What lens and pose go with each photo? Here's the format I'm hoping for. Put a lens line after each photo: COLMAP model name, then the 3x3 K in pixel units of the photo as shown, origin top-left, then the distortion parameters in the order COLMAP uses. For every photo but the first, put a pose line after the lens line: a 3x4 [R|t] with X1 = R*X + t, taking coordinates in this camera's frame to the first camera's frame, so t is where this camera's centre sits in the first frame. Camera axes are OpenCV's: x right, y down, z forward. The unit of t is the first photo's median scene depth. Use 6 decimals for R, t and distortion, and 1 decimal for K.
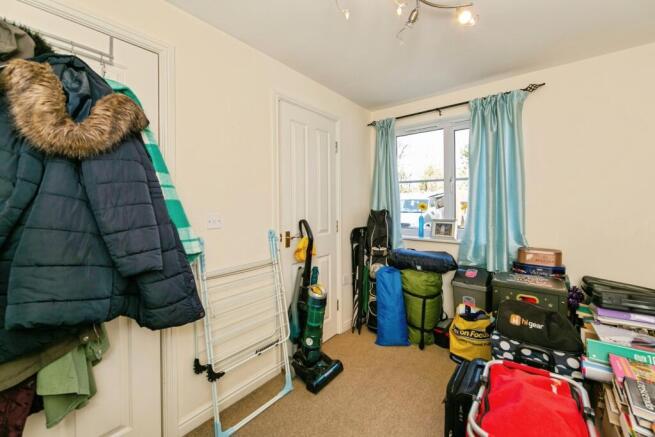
lens RADIAL K [[261.5, 0, 327.1], [0, 261.5, 202.1], [0, 0, 1]] dist [0.000118, 0.000002]
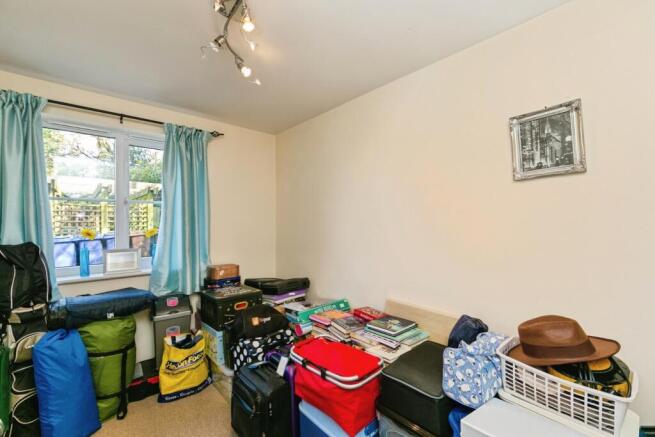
lens RADIAL K [[263.7, 0, 327.5], [0, 263.7, 218.5], [0, 0, 1]] dist [-0.000558, 0.000040]
pose [[0.198950, 0.021161, 0.979781, -0.298656], [-0.001768, 0.999773, -0.021234, -0.018267], [-0.980008, 0.002492, 0.198942, 0.236565]]
